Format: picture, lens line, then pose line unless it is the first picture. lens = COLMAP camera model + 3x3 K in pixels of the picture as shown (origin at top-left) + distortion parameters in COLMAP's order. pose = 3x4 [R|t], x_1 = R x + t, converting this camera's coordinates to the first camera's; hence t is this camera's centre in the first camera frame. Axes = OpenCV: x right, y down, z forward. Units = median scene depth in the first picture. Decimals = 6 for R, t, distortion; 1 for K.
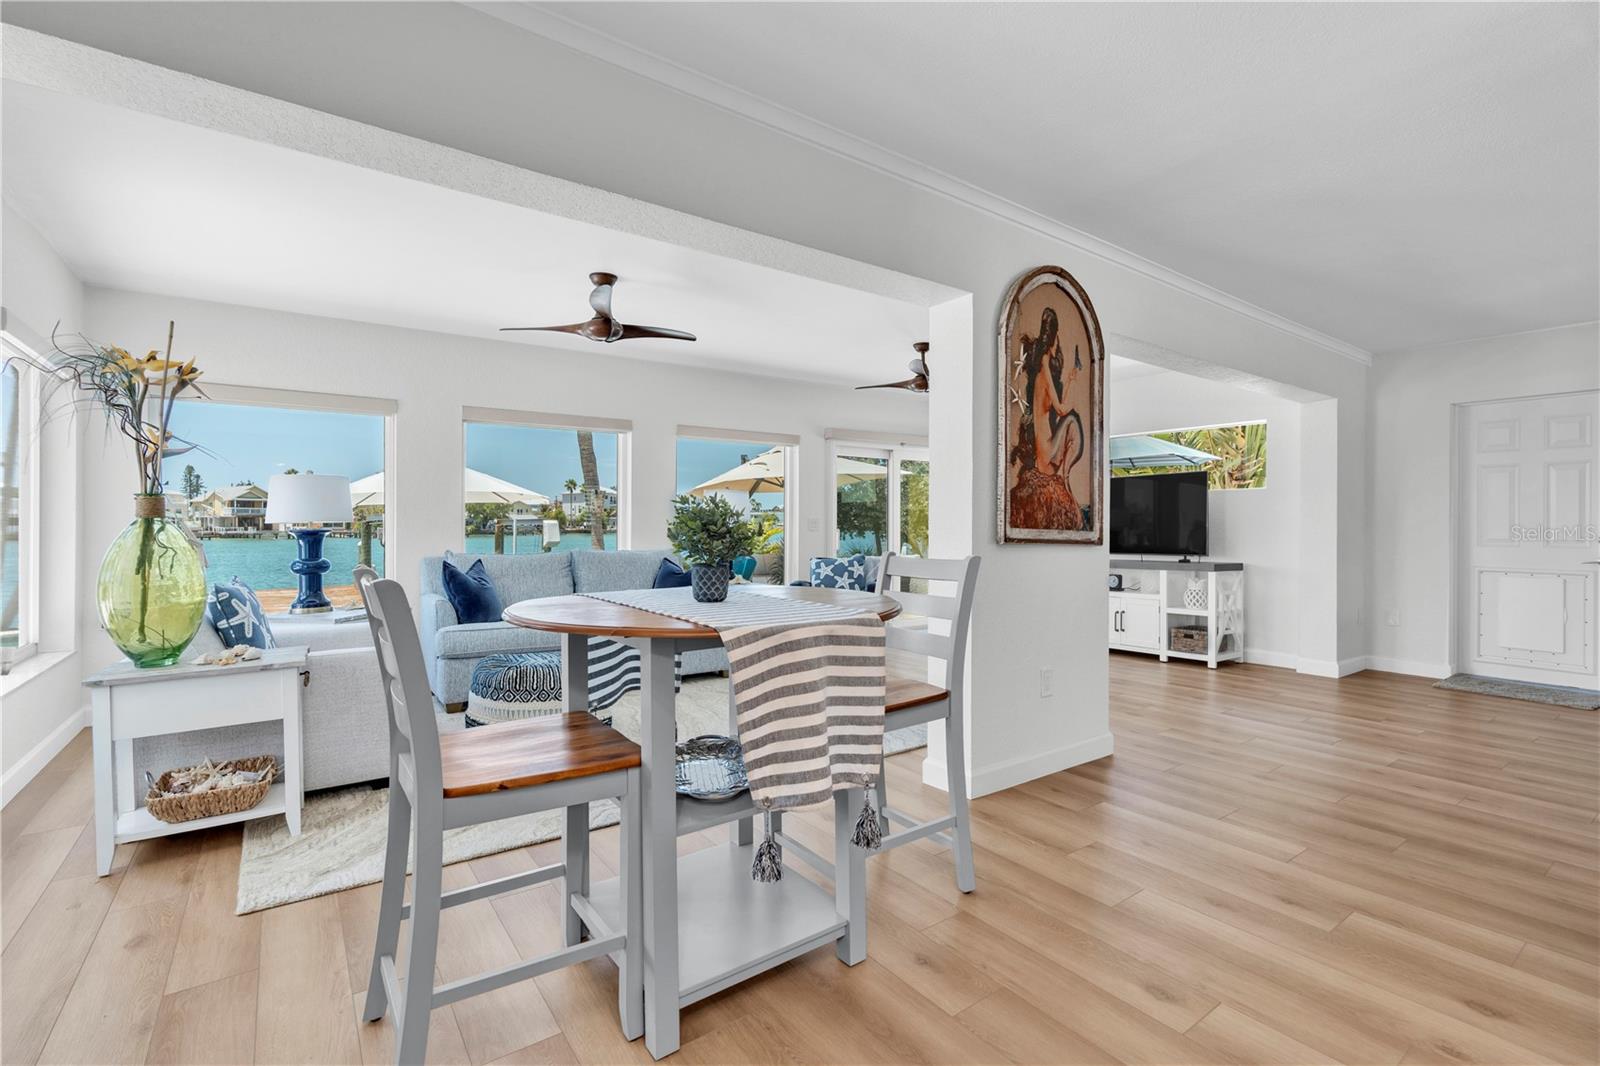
lens RADIAL K [[729.9, 0, 796.1], [0, 729.9, 525.7], [0, 0, 1]] dist [-0.012629, 0.005265]
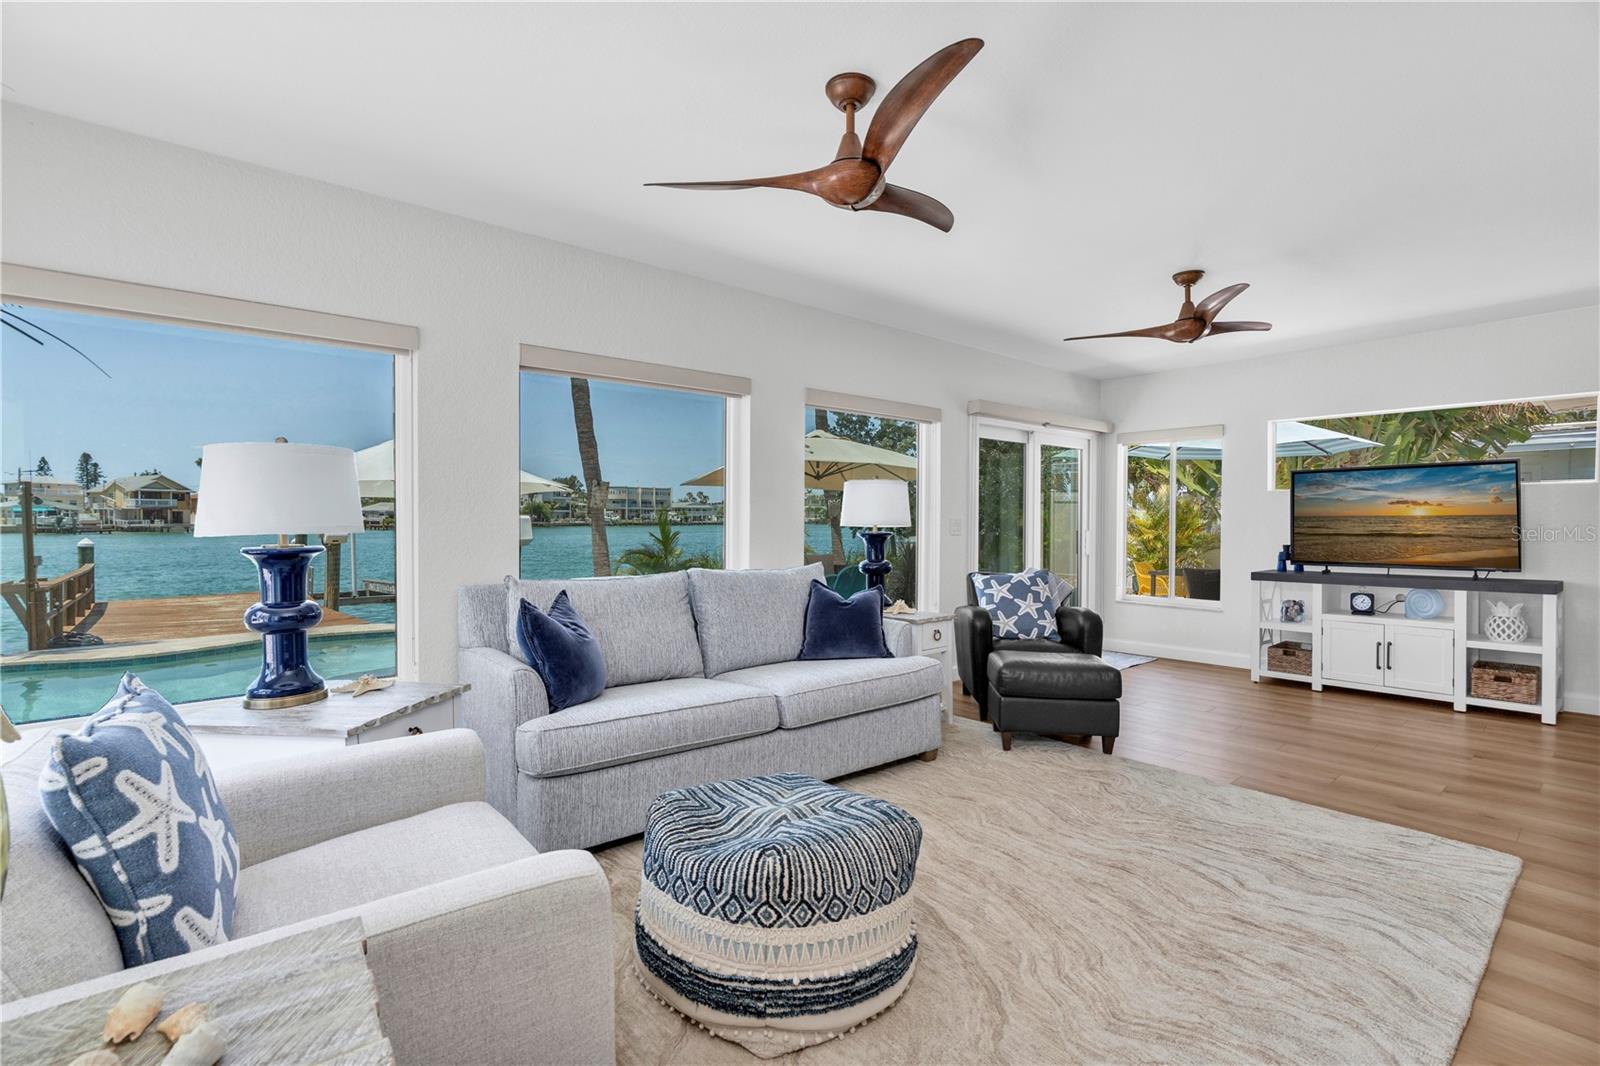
lens RADIAL K [[722.1, 0, 798.7], [0, 722.1, 528.2], [0, 0, 1]] dist [-0.003620, 0.000087]
pose [[0.996541, -0.000024, 0.083103, -0.332125], [-0.001087, 0.999911, 0.013331, -0.017066], [-0.083096, -0.013376, 0.996452, 0.436429]]
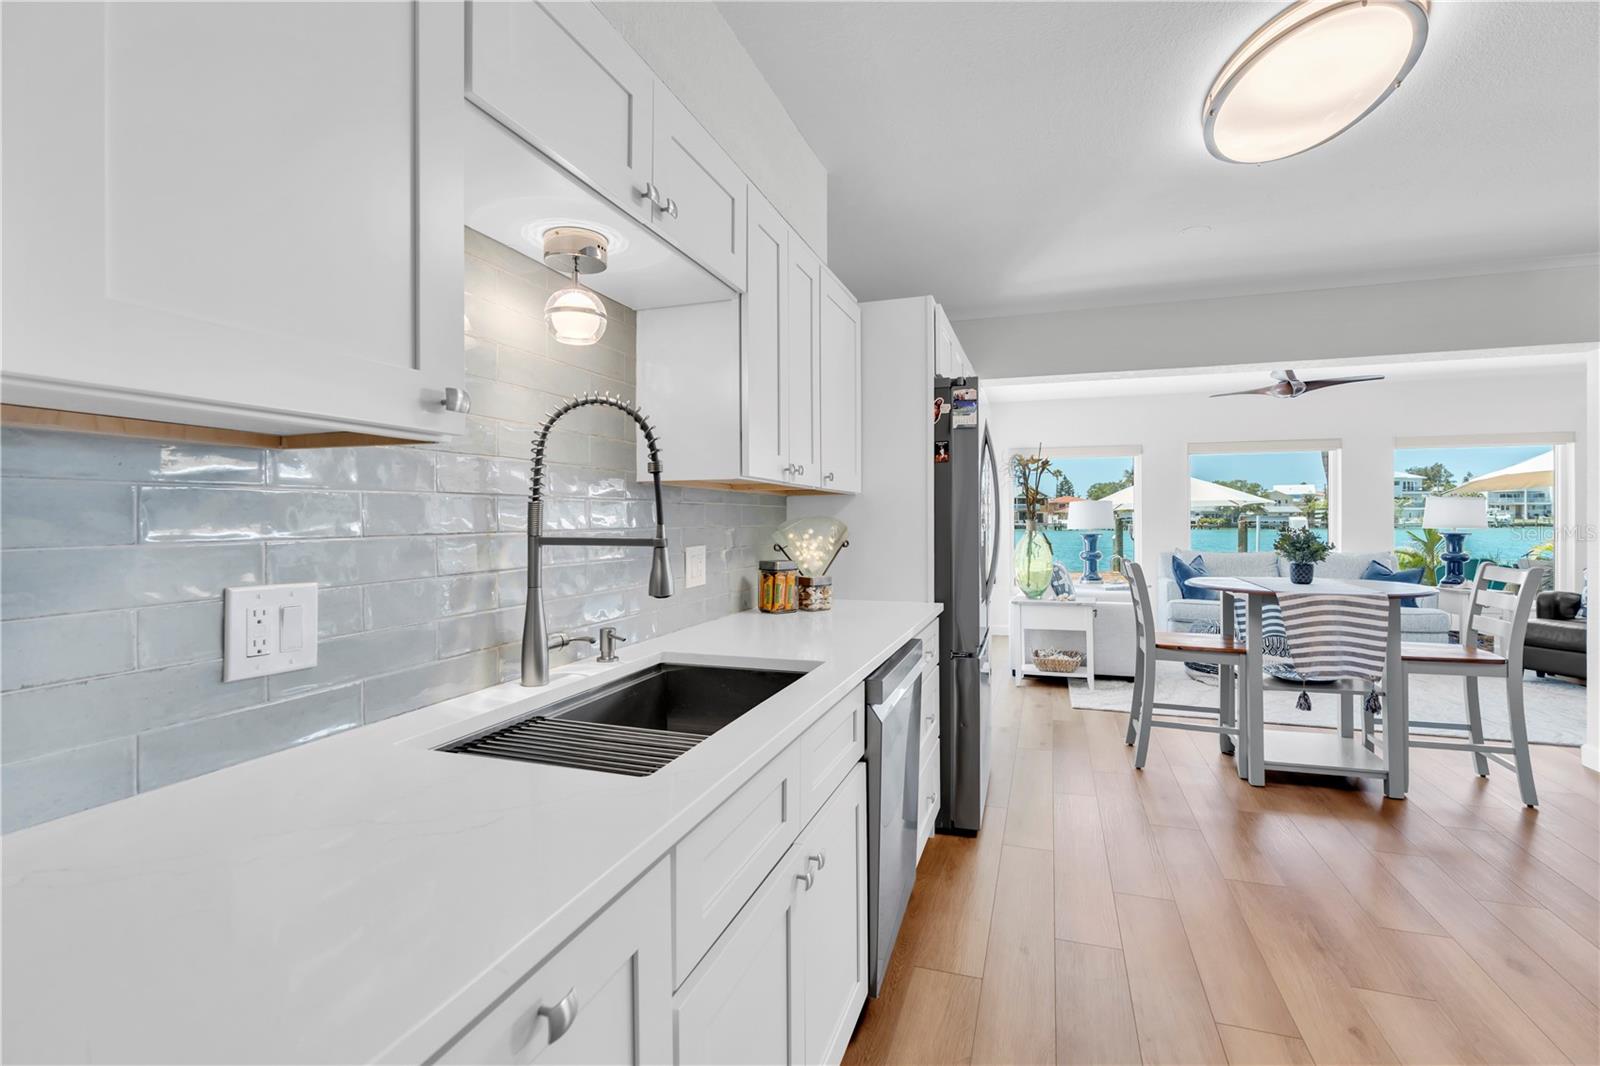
lens RADIAL K [[732.7, 0, 799.9], [0, 732.7, 518.9], [0, 0, 1]] dist [-0.001877, 0.000198]
pose [[0.587037, -0.000992, -0.809559, 0.291060], [0.002174, 0.999998, 0.000352, -0.029609], [0.809557, -0.001967, 0.587038, -0.513323]]
